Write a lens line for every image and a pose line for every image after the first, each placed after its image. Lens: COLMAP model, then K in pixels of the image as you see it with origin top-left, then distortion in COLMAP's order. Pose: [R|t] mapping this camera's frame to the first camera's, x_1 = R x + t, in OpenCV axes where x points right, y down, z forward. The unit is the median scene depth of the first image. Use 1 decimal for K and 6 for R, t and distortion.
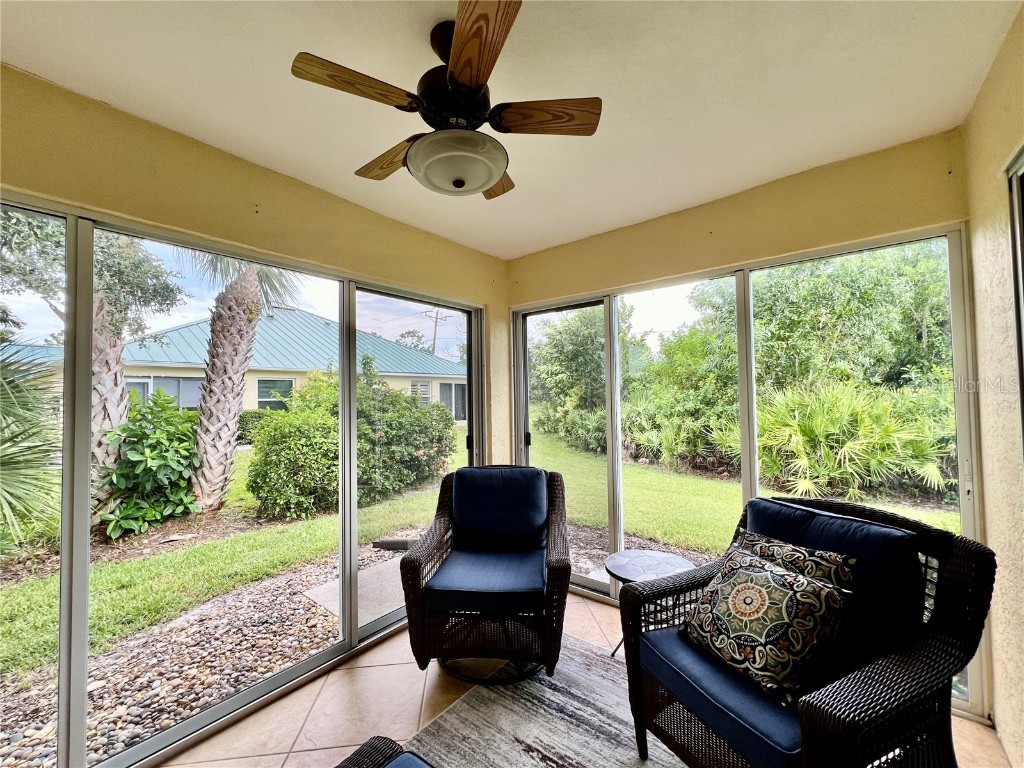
lens RADIAL K [[412.9, 0, 513.1], [0, 412.9, 384.2], [0, 0, 1]] dist [-0.000874, 0.000798]
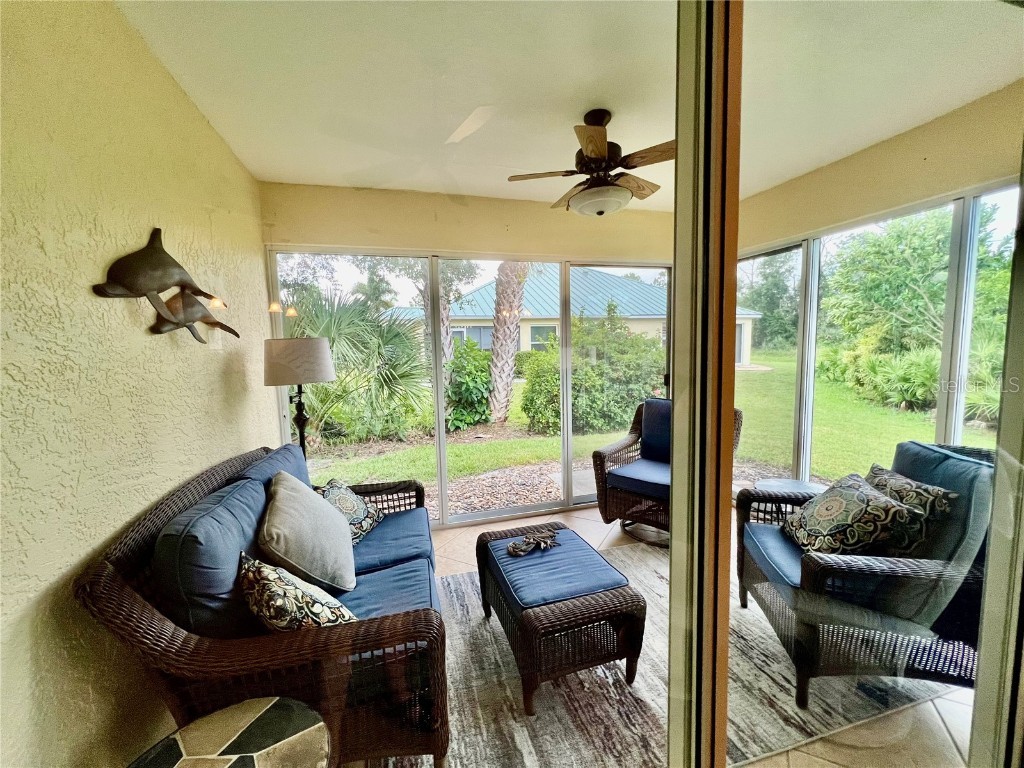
lens RADIAL K [[412.9, 0, 512.0], [0, 412.9, 384.4], [0, 0, 1]] dist [-0.000874, 0.000798]
pose [[0.819688, 0.053505, -0.570306, 0.130074], [0.027242, 0.990860, 0.132116, -0.010538], [0.572162, -0.123830, 0.810738, -0.142167]]
